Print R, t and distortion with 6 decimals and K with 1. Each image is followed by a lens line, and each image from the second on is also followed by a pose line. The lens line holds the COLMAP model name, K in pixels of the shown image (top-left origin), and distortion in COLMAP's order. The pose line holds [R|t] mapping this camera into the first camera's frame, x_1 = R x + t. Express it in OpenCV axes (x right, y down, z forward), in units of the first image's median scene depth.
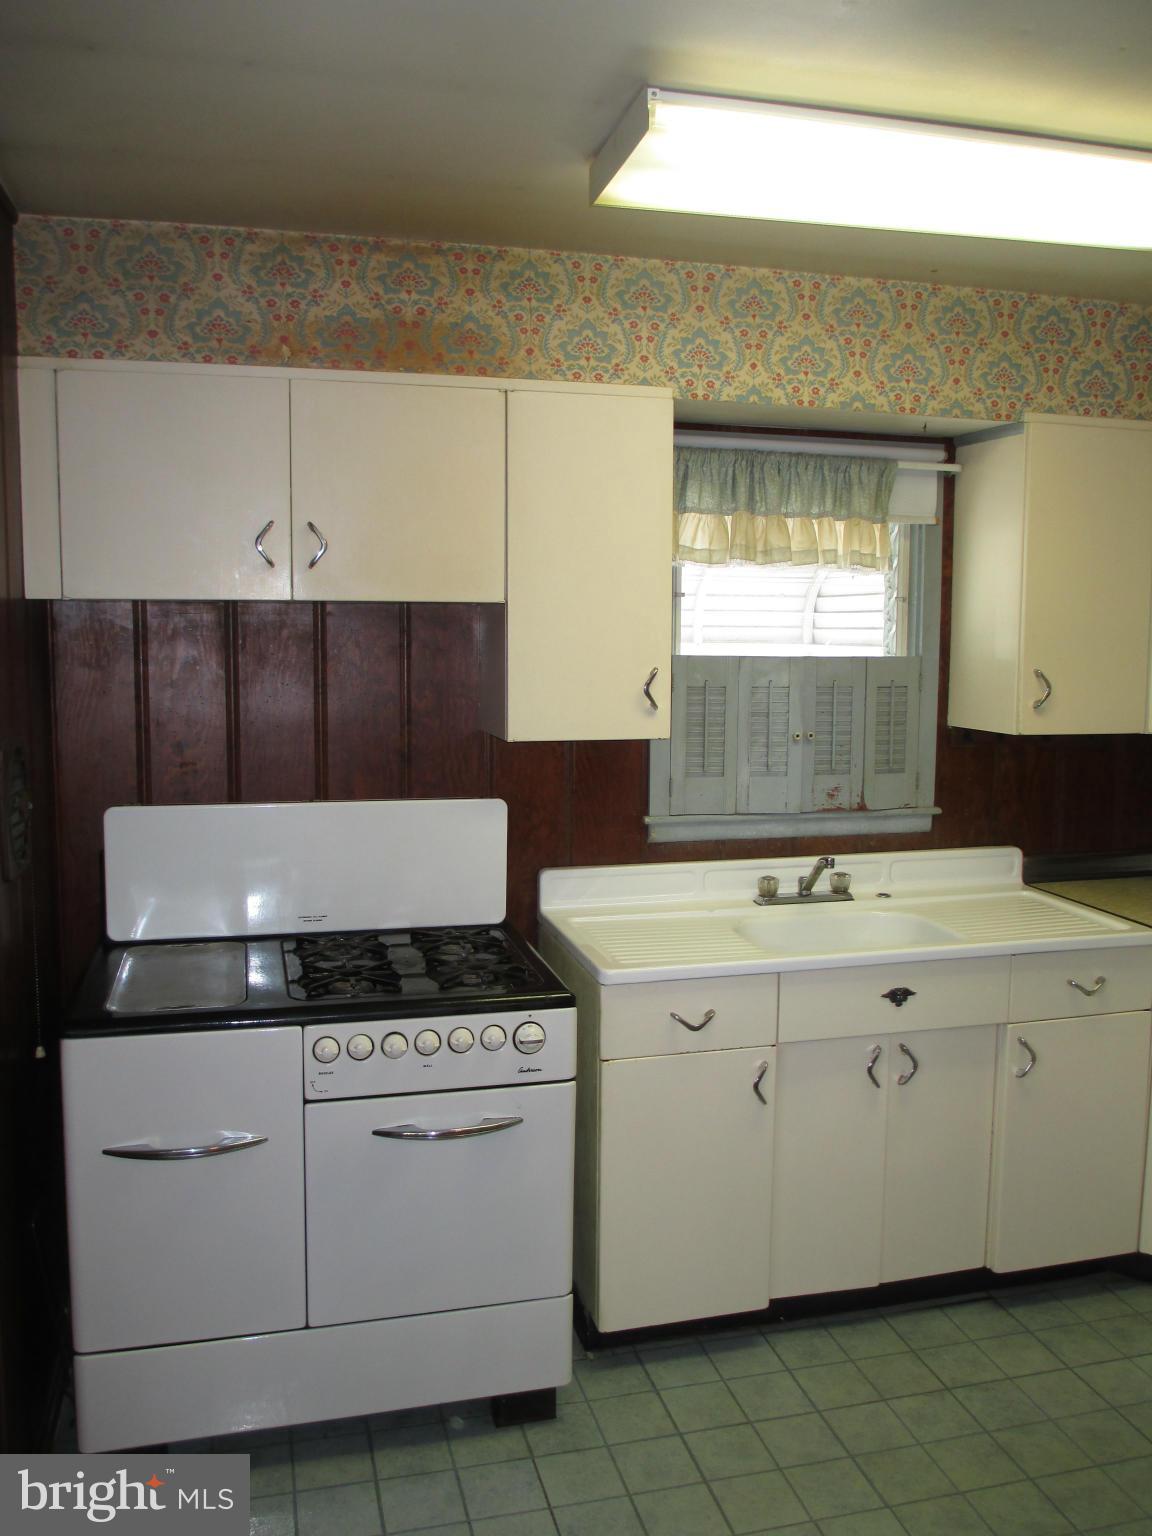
lens RADIAL K [[1269.5, 0, 576.0], [0, 1269.5, 768.0], [0, 0, 1]] dist [-0.055051, 0.010699]
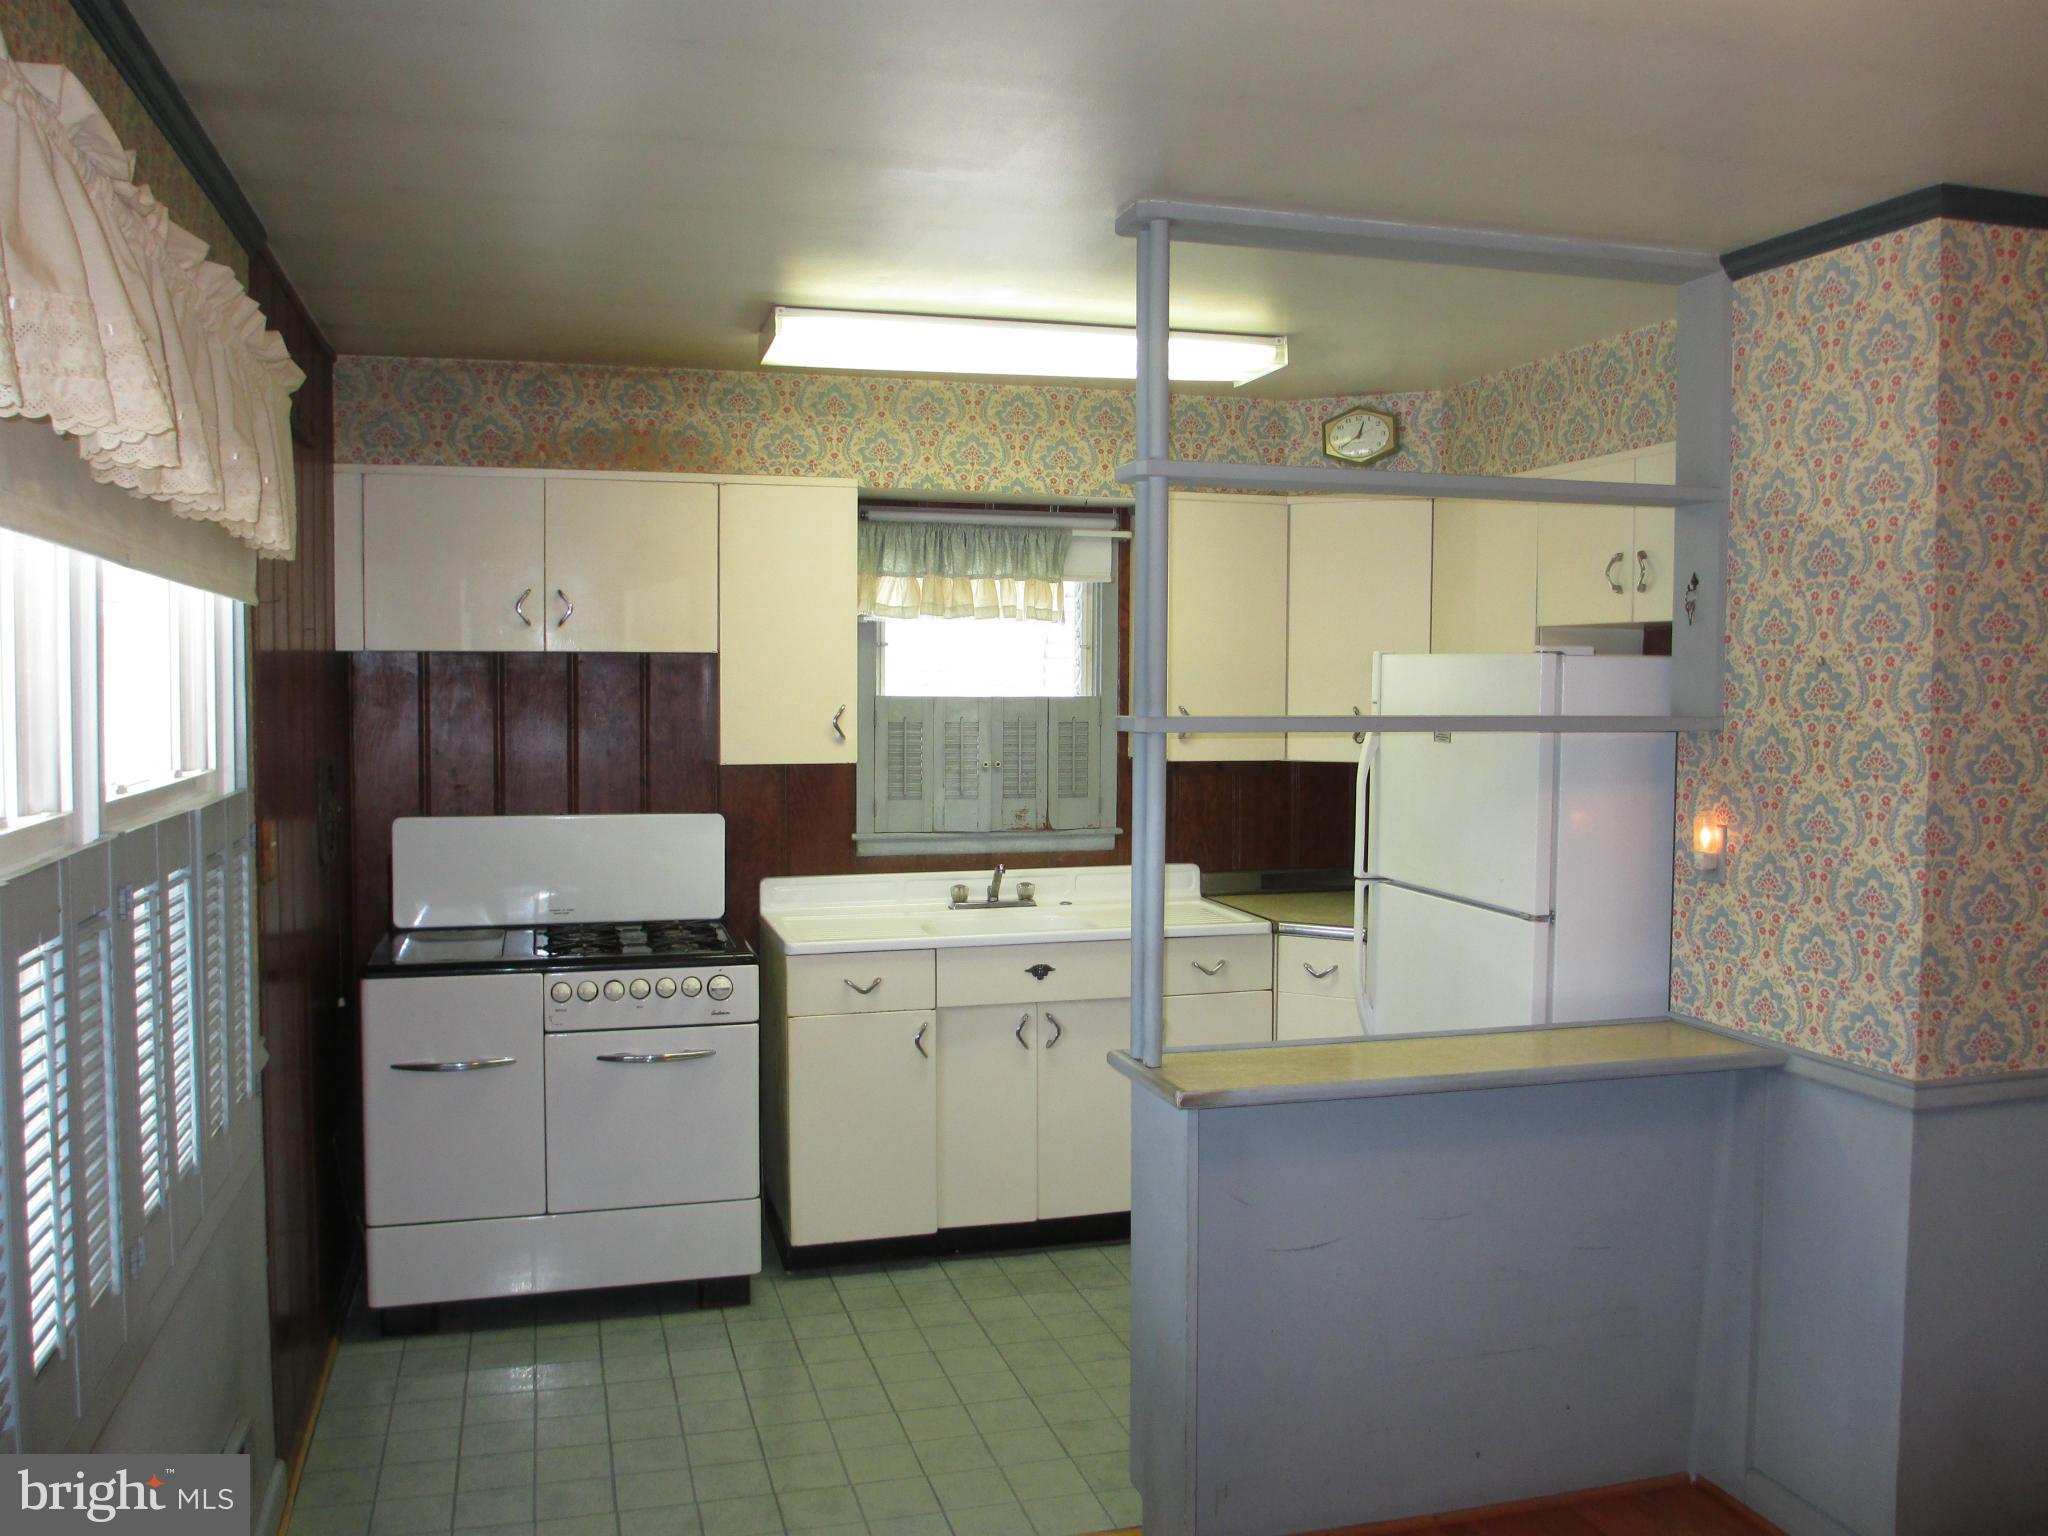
lens RADIAL K [[1644.7, 0, 1026.5], [0, 1644.7, 749.8], [0, 0, 1]] dist [-0.095438, 0.003283]
pose [[0.999518, -0.004168, 0.030779, 0.190279], [0.006193, 0.997802, -0.065972, 0.070188], [-0.030436, 0.066131, 0.997347, -0.583970]]
